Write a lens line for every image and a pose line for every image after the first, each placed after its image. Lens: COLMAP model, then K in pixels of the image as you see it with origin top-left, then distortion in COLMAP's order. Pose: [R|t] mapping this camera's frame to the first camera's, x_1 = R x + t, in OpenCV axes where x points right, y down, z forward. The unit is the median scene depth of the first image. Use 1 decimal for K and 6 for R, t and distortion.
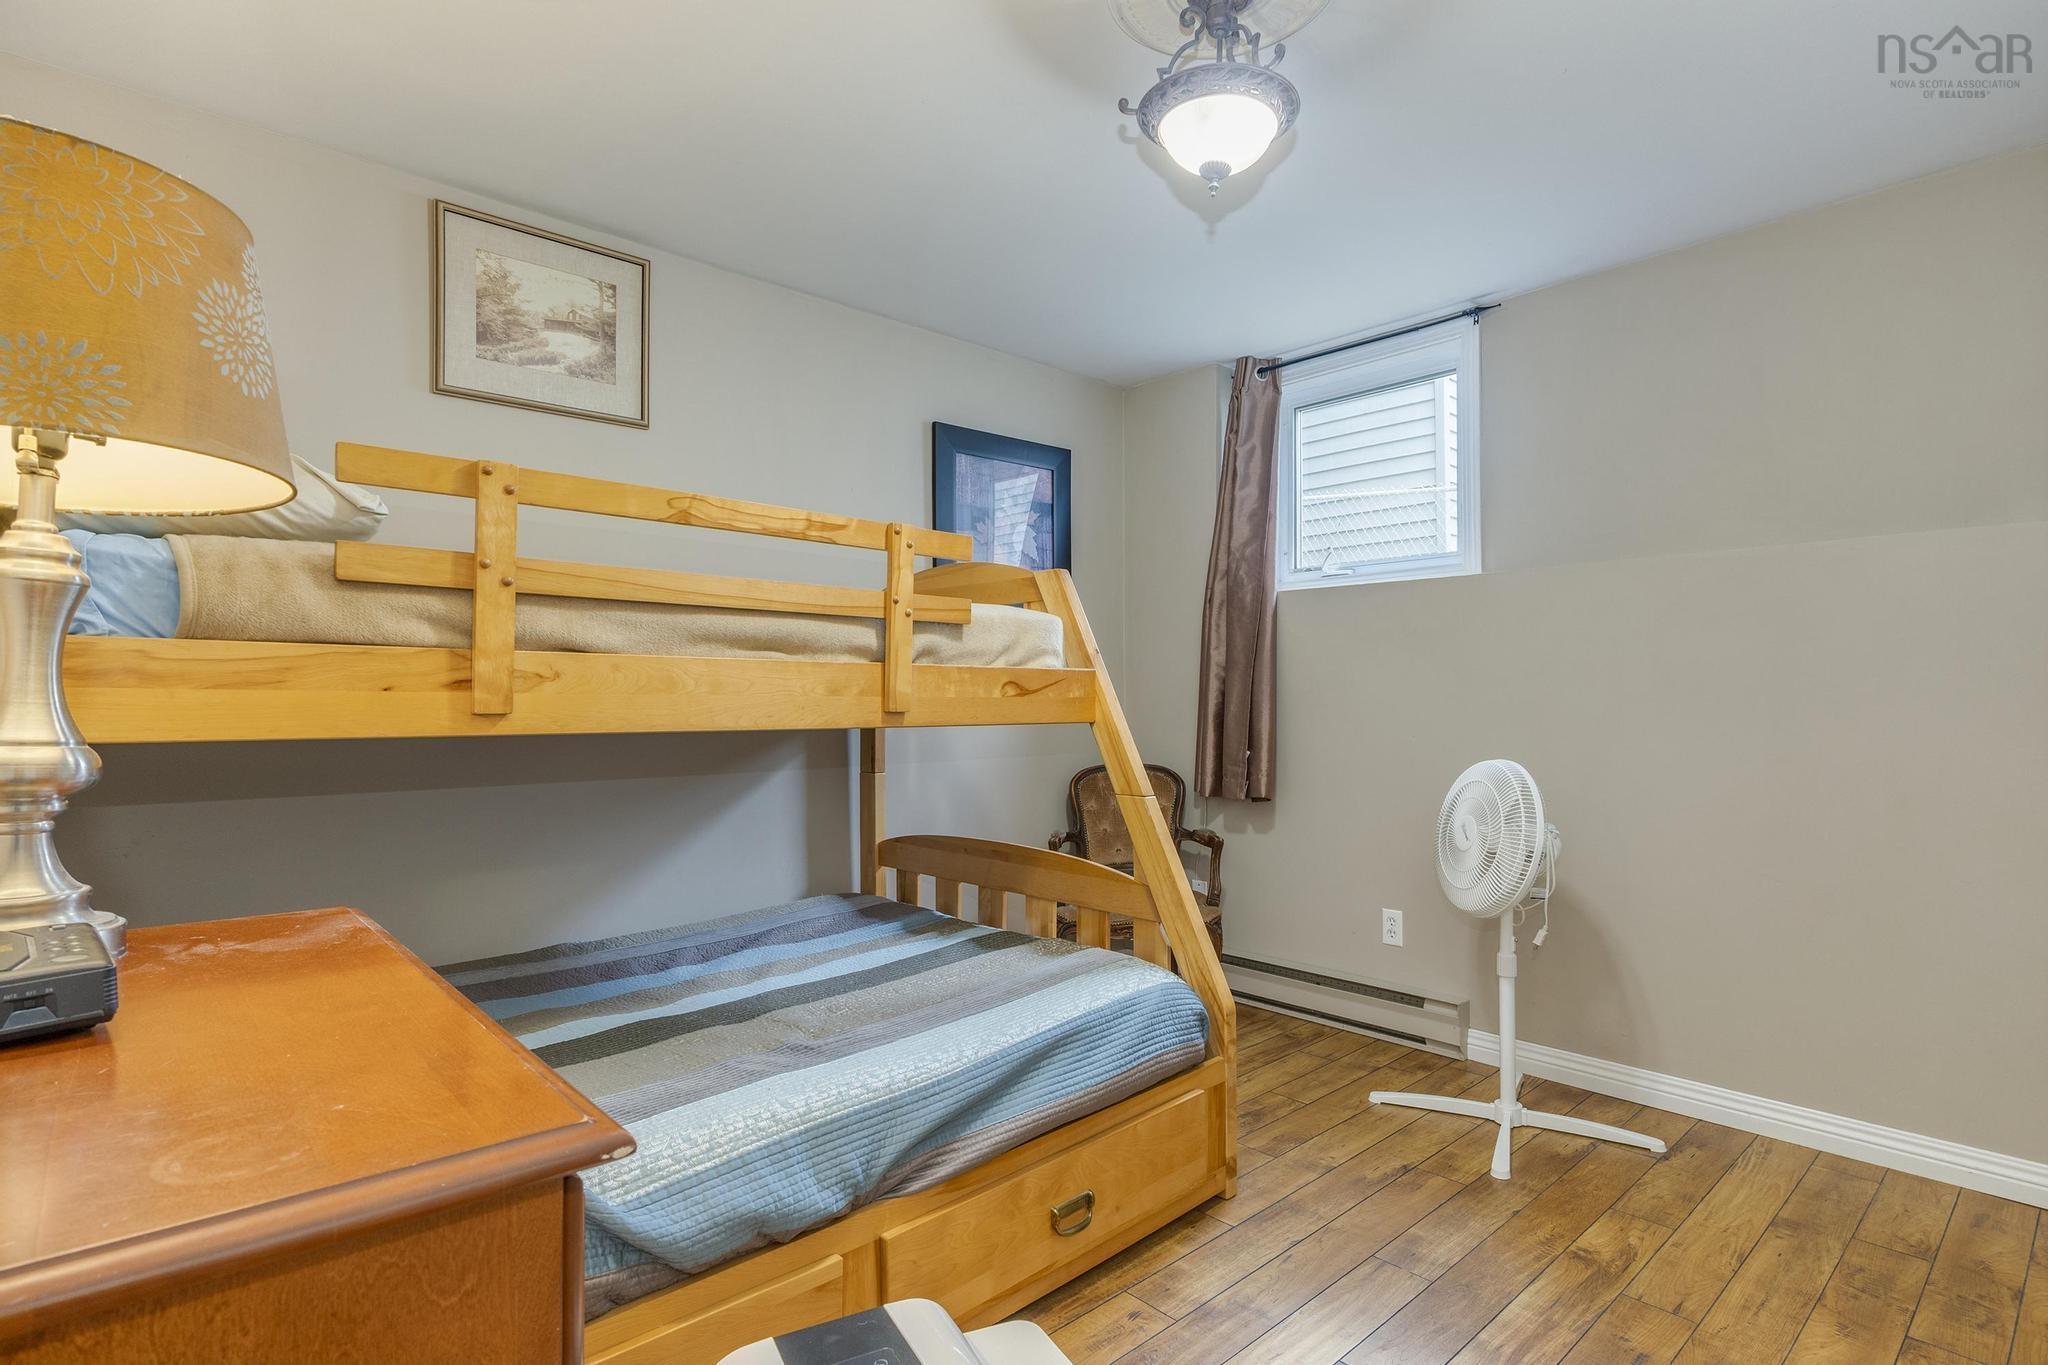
lens RADIAL K [[1024.6, 0, 1027.2], [0, 1024.6, 695.7], [0, 0, 1]] dist [0.001457, 0.001041]
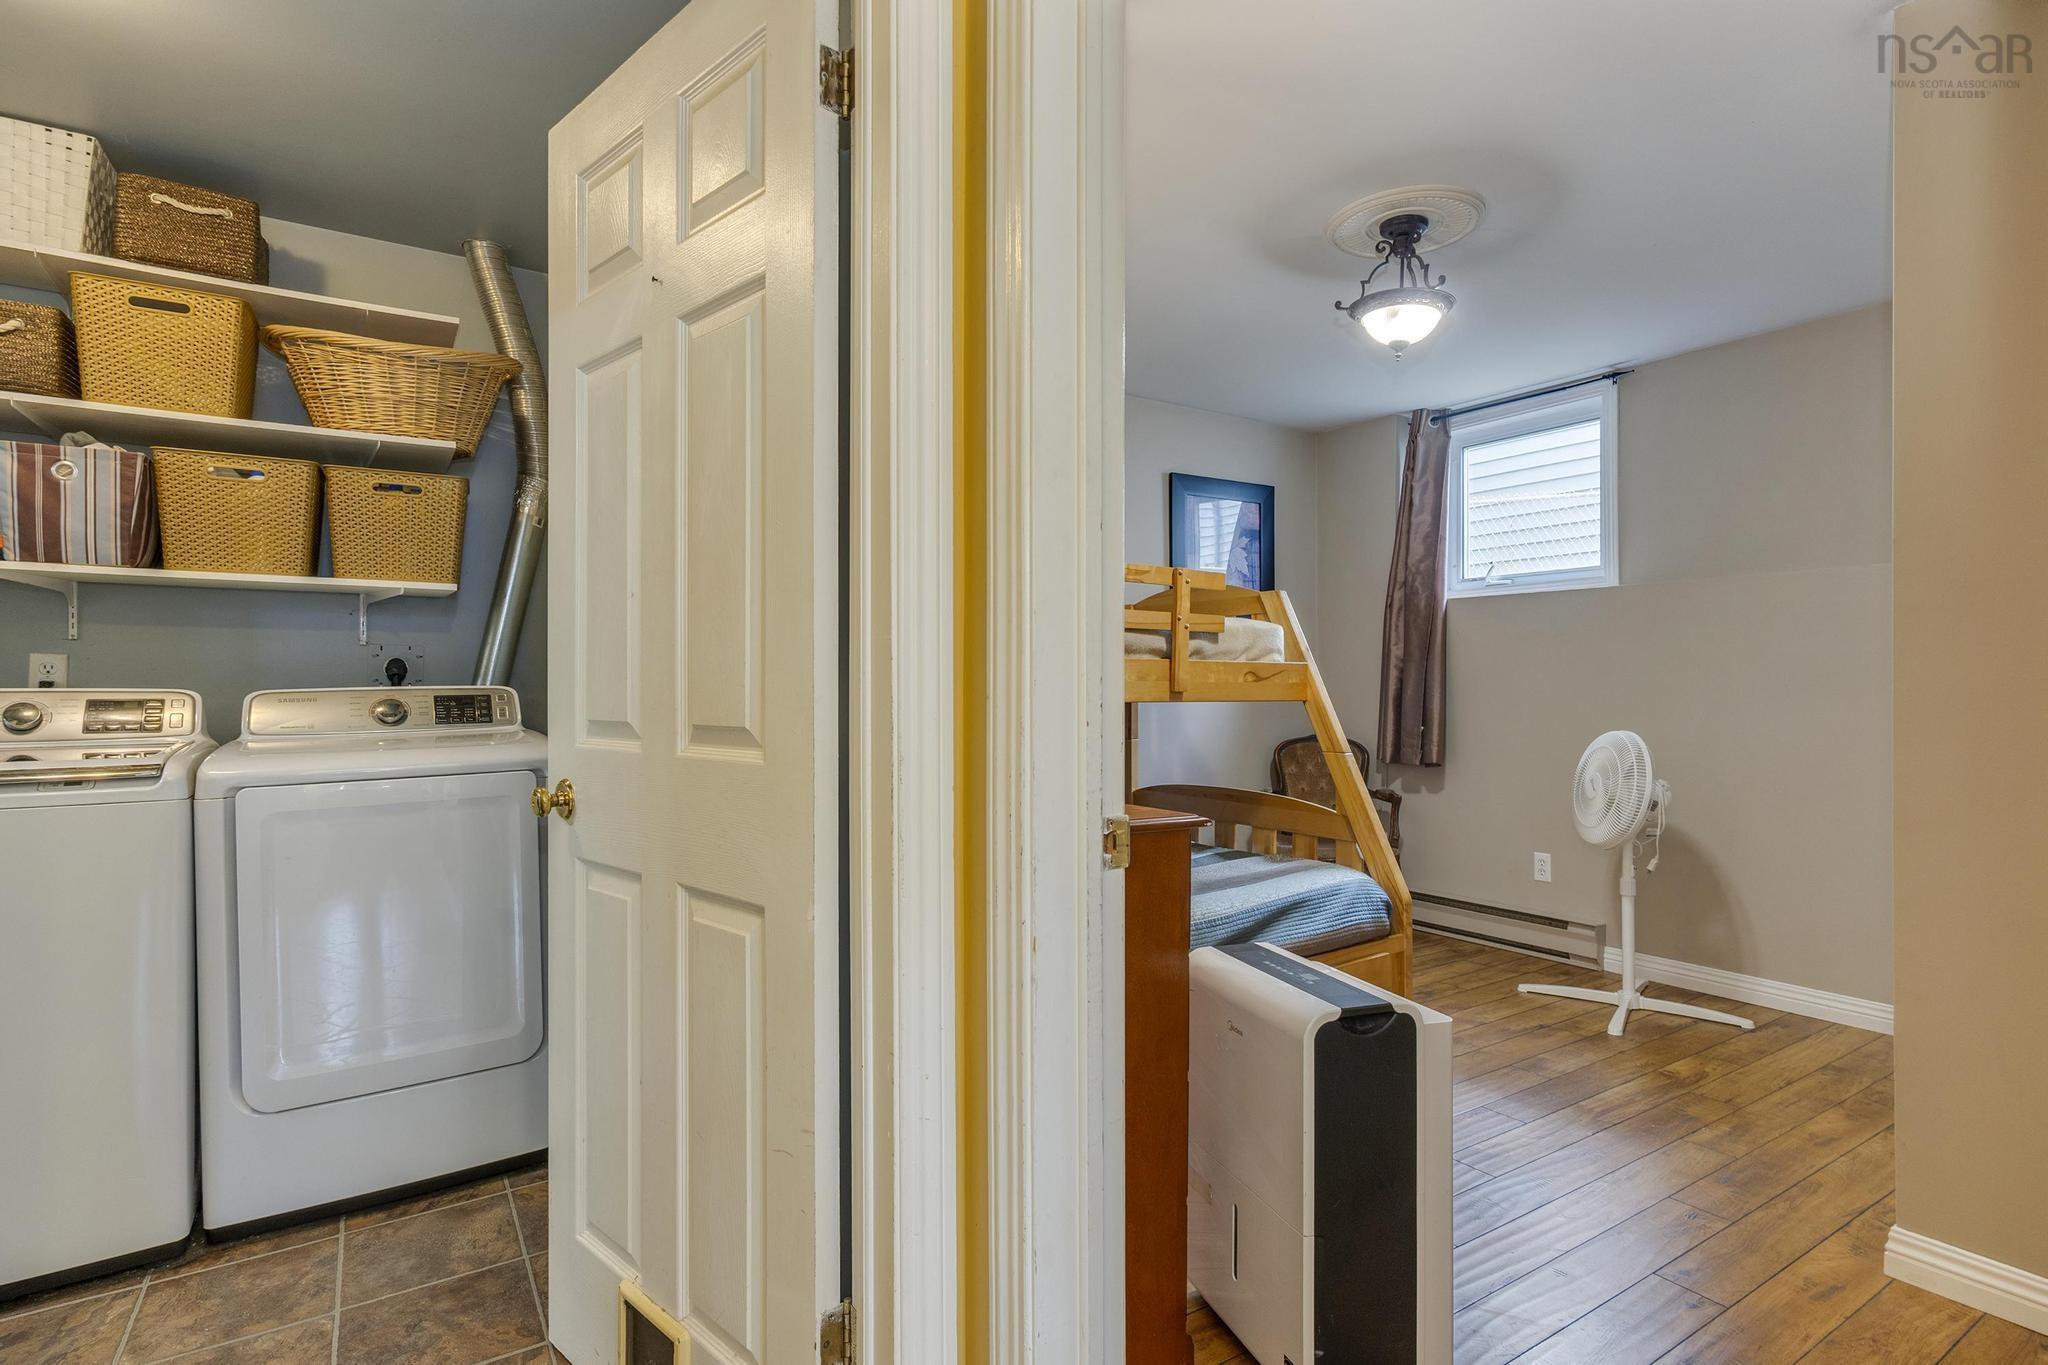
lens RADIAL K [[1015.4, 0, 1024.0], [0, 1015.4, 682.5], [0, 0, 1]] dist [-0.000909, 0.000399]
pose [[0.986761, 0.001873, -0.162172, -0.080820], [-0.002083, 0.999997, -0.001126, 0.003228], [0.162169, 0.001449, 0.986762, -0.386604]]
